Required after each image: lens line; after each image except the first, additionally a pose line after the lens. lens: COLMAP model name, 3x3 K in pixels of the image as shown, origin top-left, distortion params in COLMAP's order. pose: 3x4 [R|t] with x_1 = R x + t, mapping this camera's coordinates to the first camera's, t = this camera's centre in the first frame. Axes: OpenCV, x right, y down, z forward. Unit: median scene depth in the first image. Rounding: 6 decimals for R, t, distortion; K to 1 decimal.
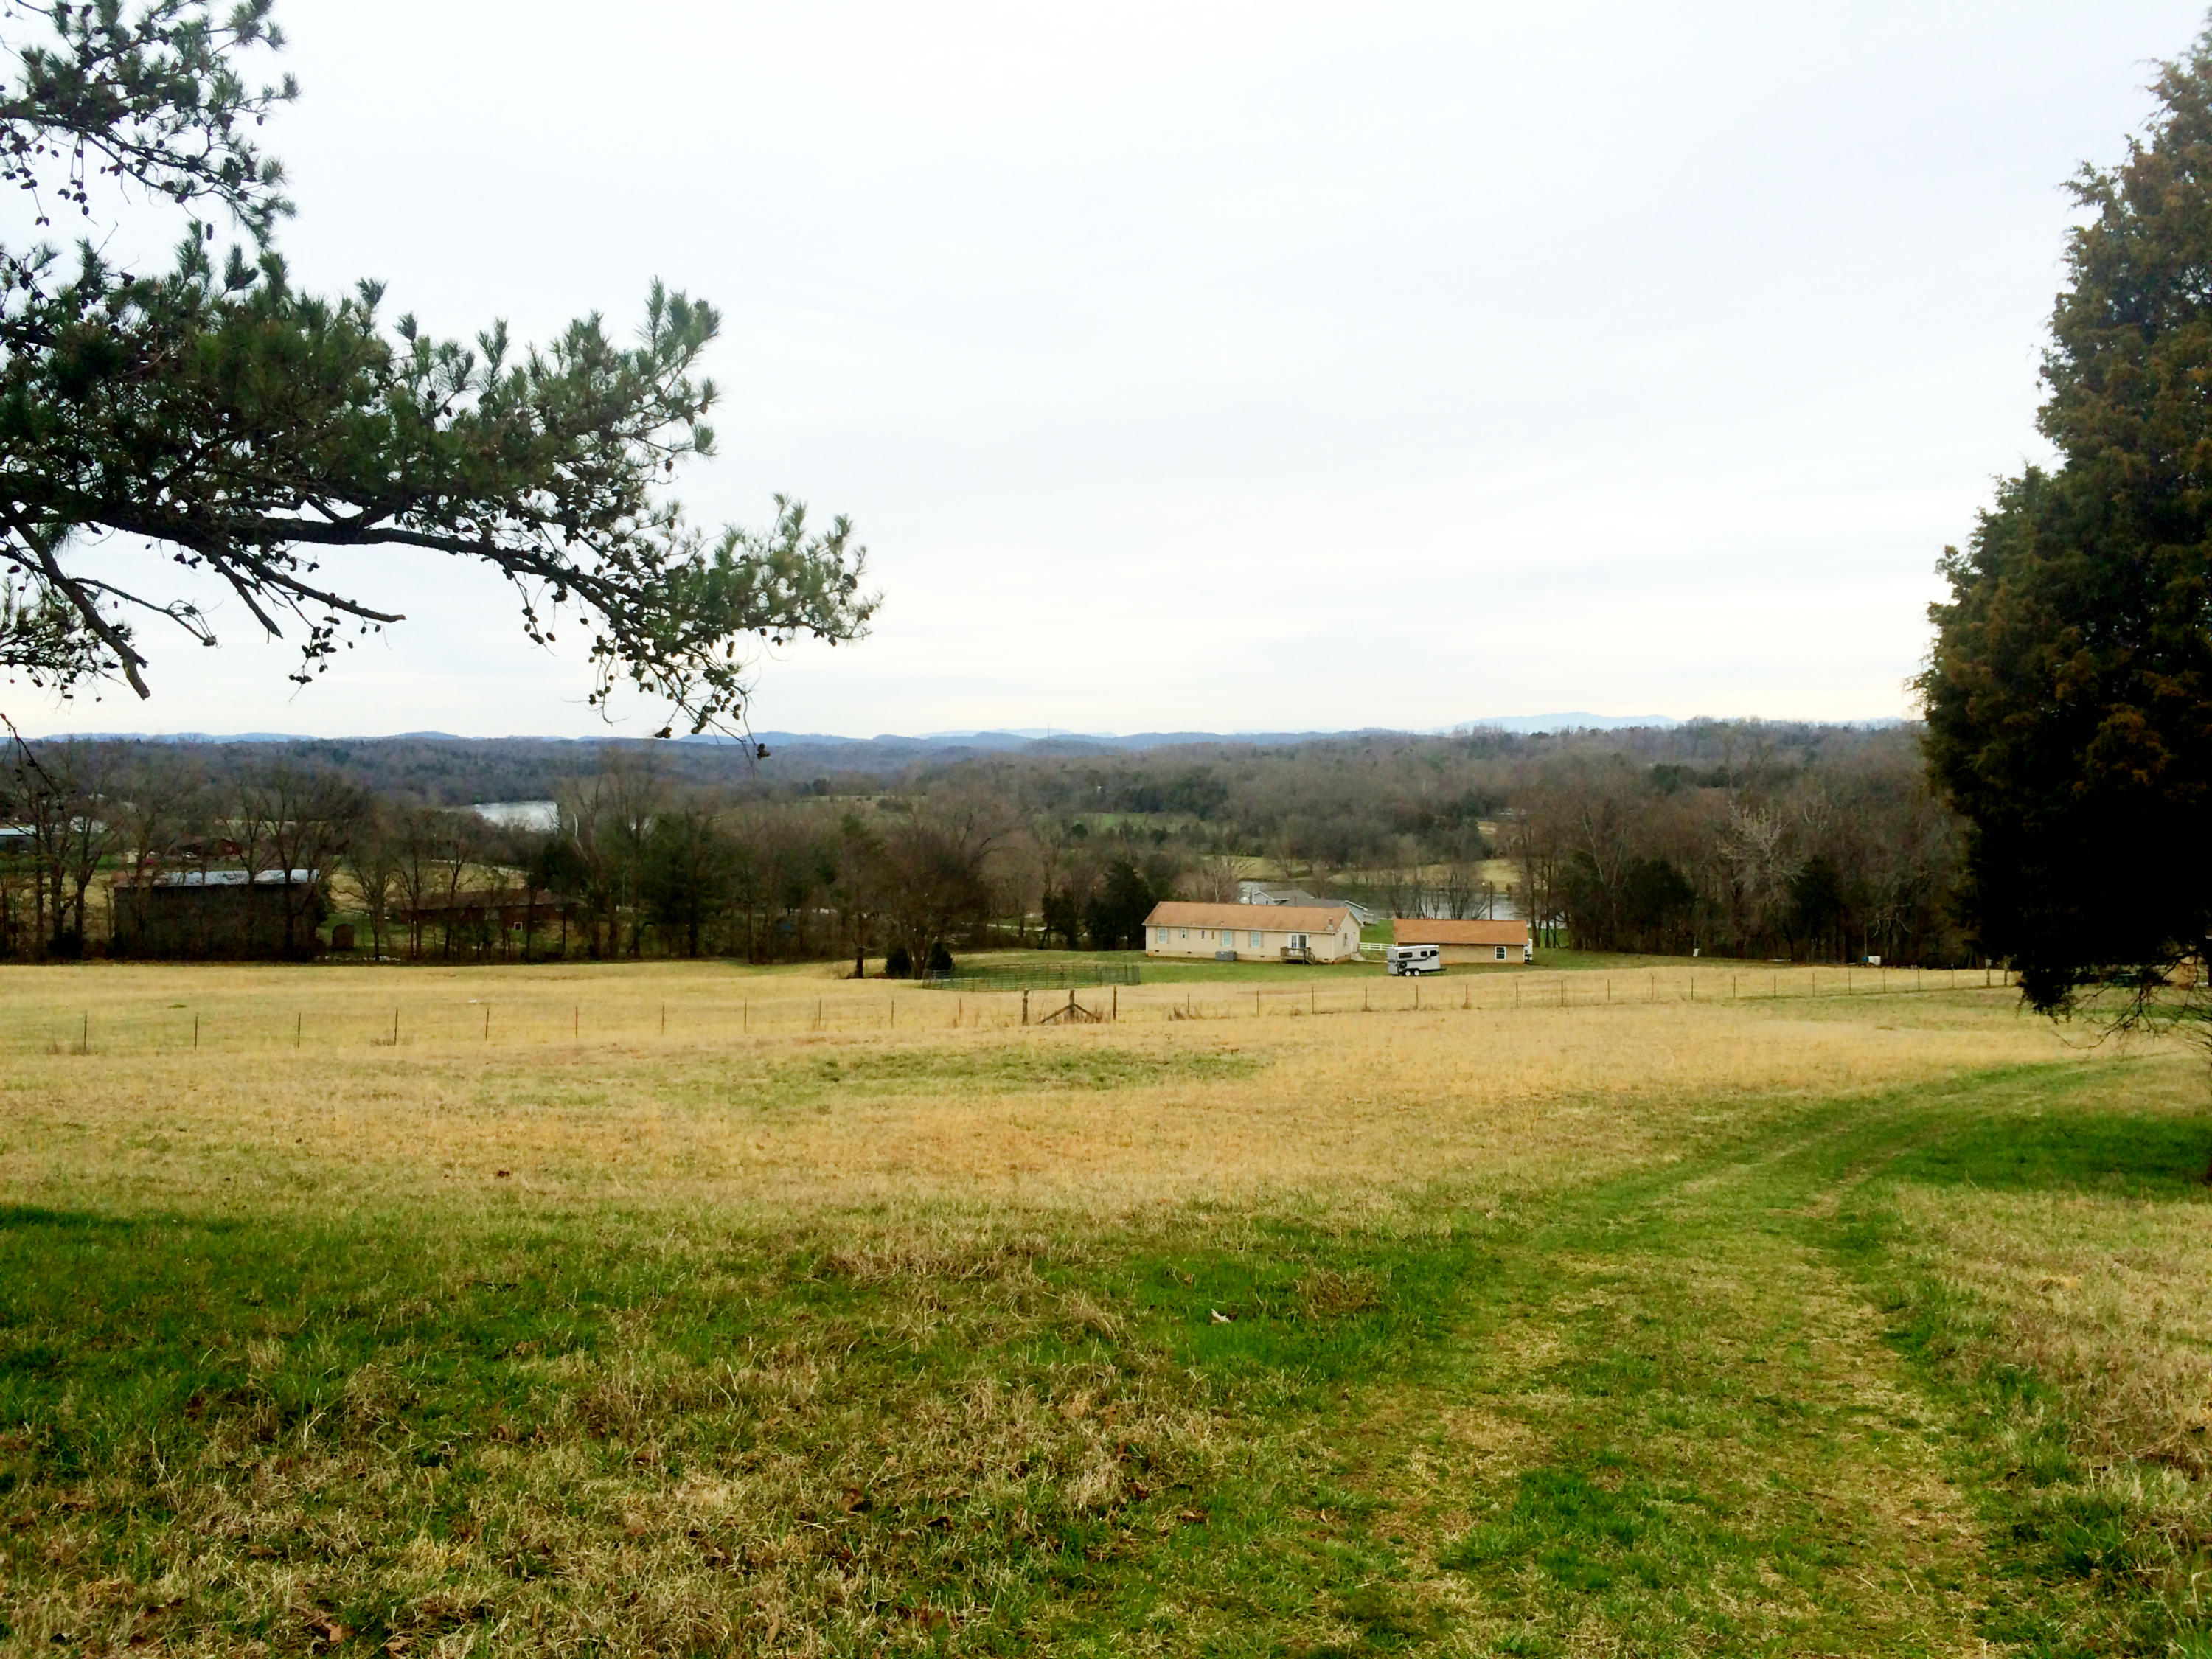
lens RADIAL K [[1868.0, 0, 1100.1], [0, 1868.0, 832.1], [0, 0, 1]] dist [0.072331, -0.105082]
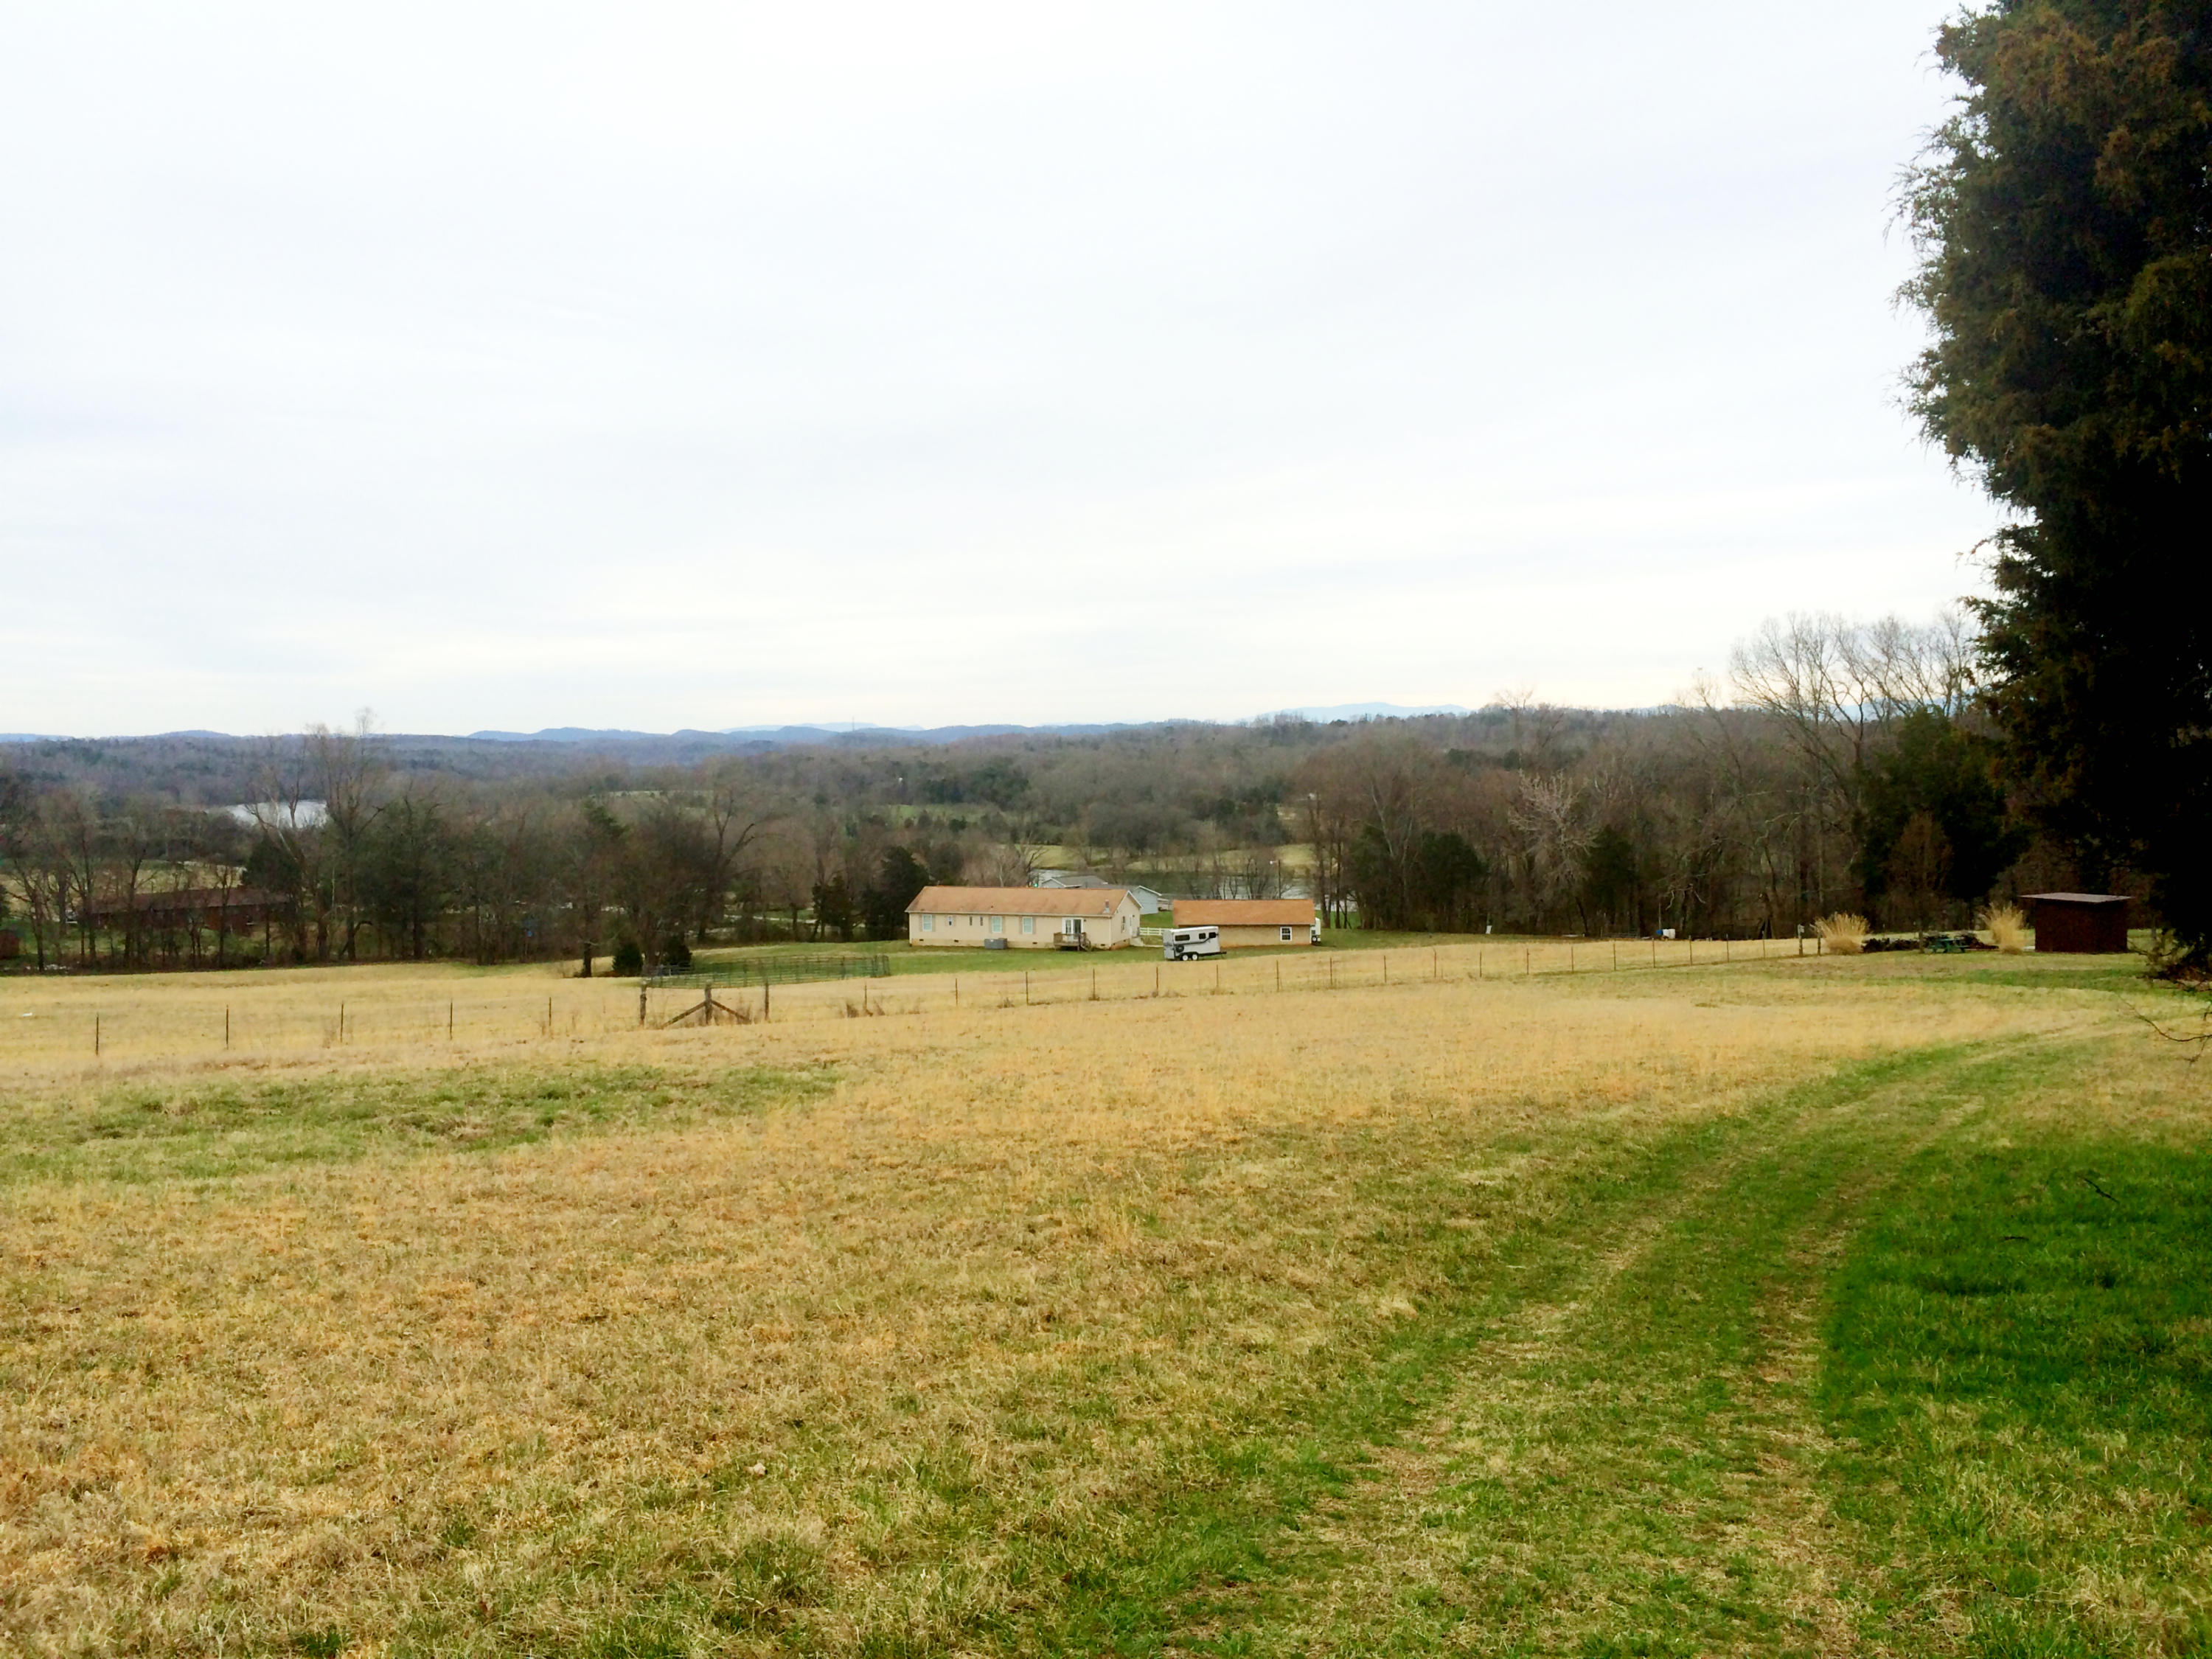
lens RADIAL K [[1868.0, 0, 1100.1], [0, 1868.0, 832.1], [0, 0, 1]] dist [0.072331, -0.105082]
pose [[0.994721, -0.014644, 0.101570, 0.335436], [0.014241, 0.999888, 0.004691, 0.097321], [-0.101628, -0.003220, 0.994817, 0.989254]]
